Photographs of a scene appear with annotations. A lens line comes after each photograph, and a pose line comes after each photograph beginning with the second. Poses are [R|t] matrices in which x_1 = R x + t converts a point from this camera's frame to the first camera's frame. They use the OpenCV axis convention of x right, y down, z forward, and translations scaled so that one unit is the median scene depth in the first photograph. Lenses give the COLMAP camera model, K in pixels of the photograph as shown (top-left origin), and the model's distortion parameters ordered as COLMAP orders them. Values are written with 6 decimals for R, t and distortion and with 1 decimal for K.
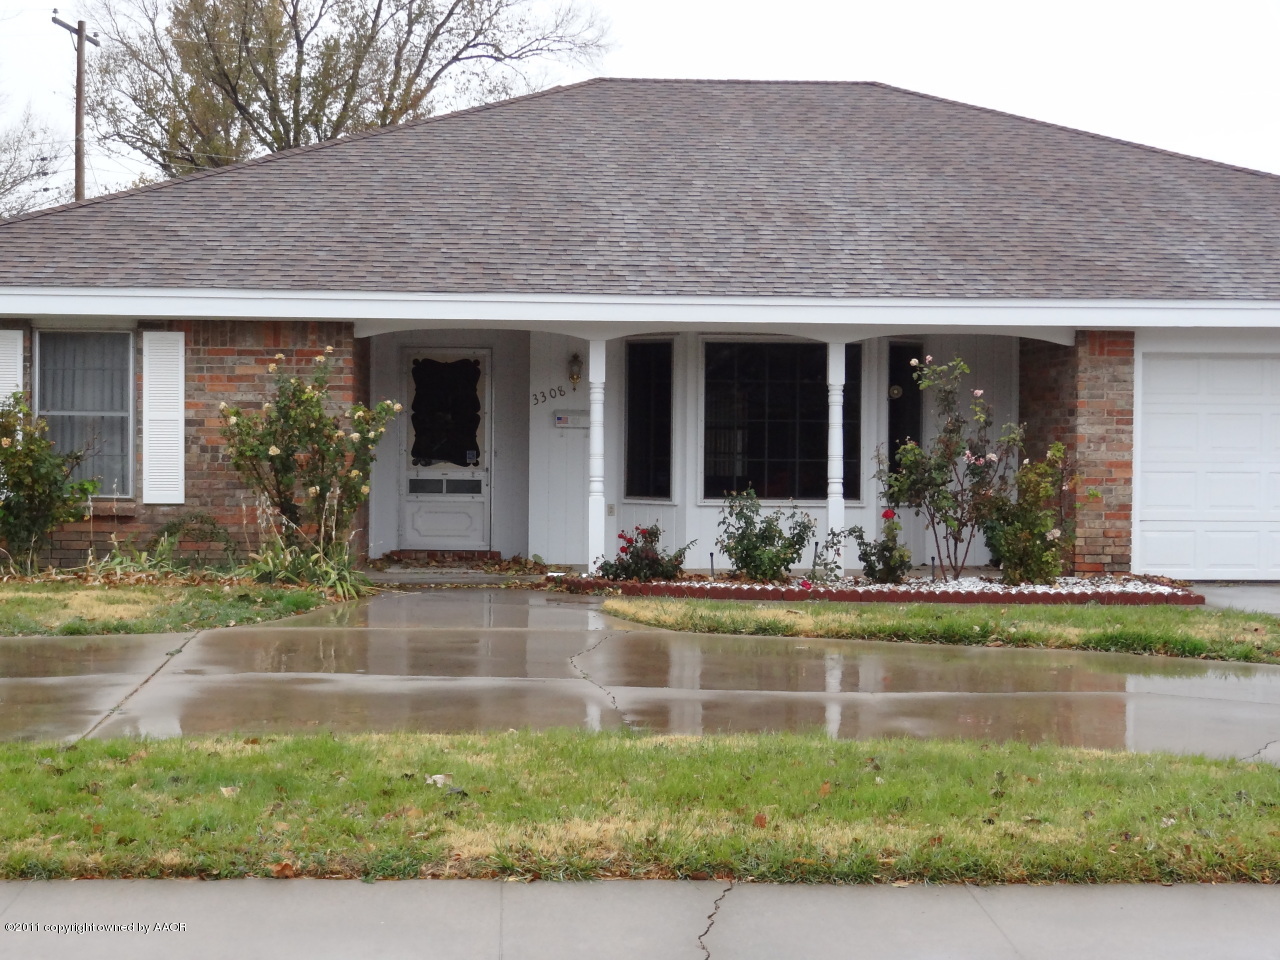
lens RADIAL K [[887.7, 0, 640.0], [0, 887.7, 480.0], [0, 0, 1]] dist [-0.005719, 0.001562]
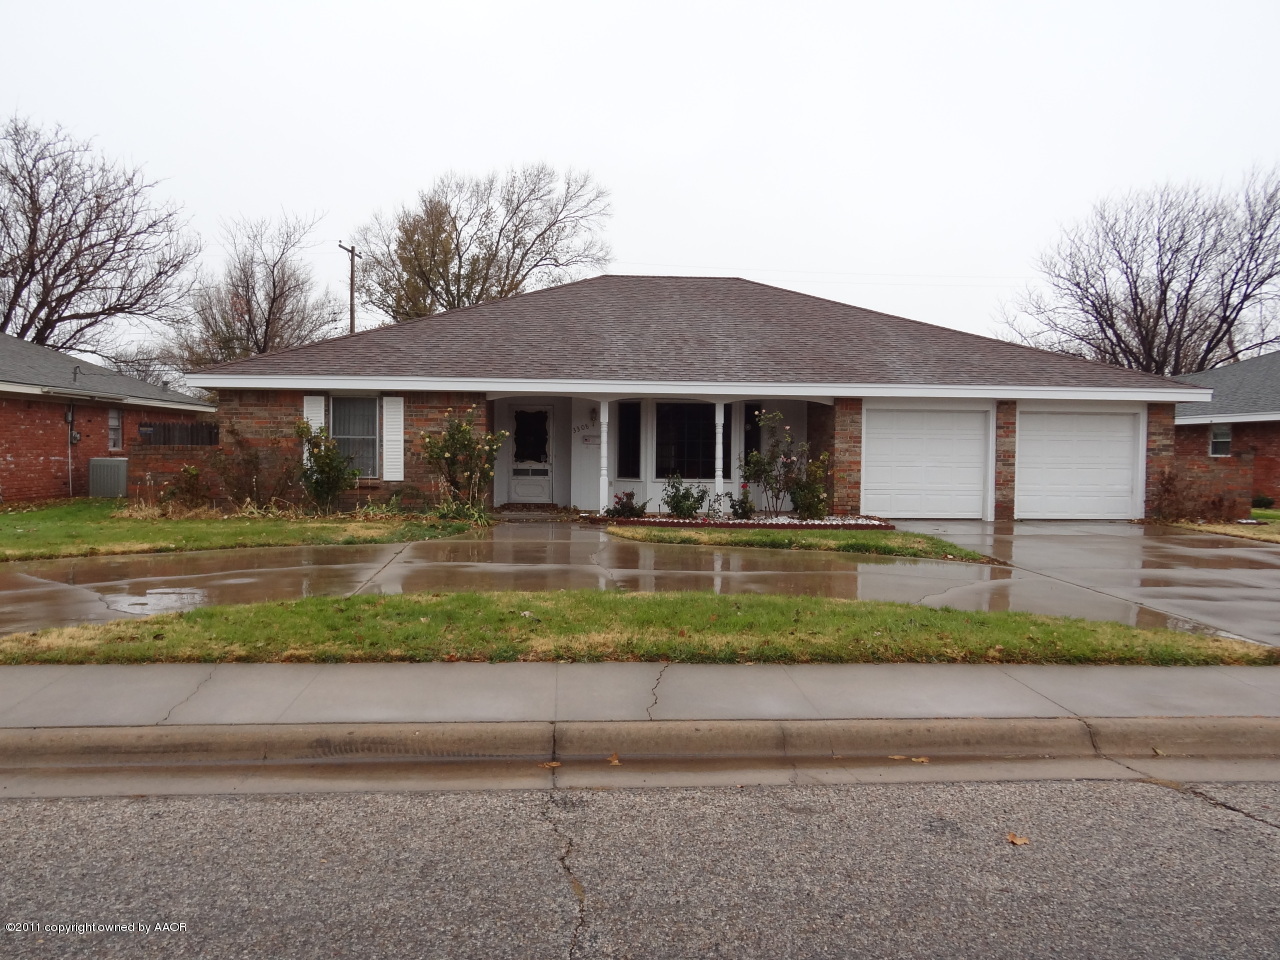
lens RADIAL K [[887.7, 0, 640.0], [0, 887.7, 480.0], [0, 0, 1]] dist [-0.005719, 0.001562]
pose [[0.999430, 0.001663, 0.033720, -0.033815], [-0.003357, 0.998732, 0.050228, -0.079583], [-0.033593, -0.050313, 0.998168, -1.070405]]
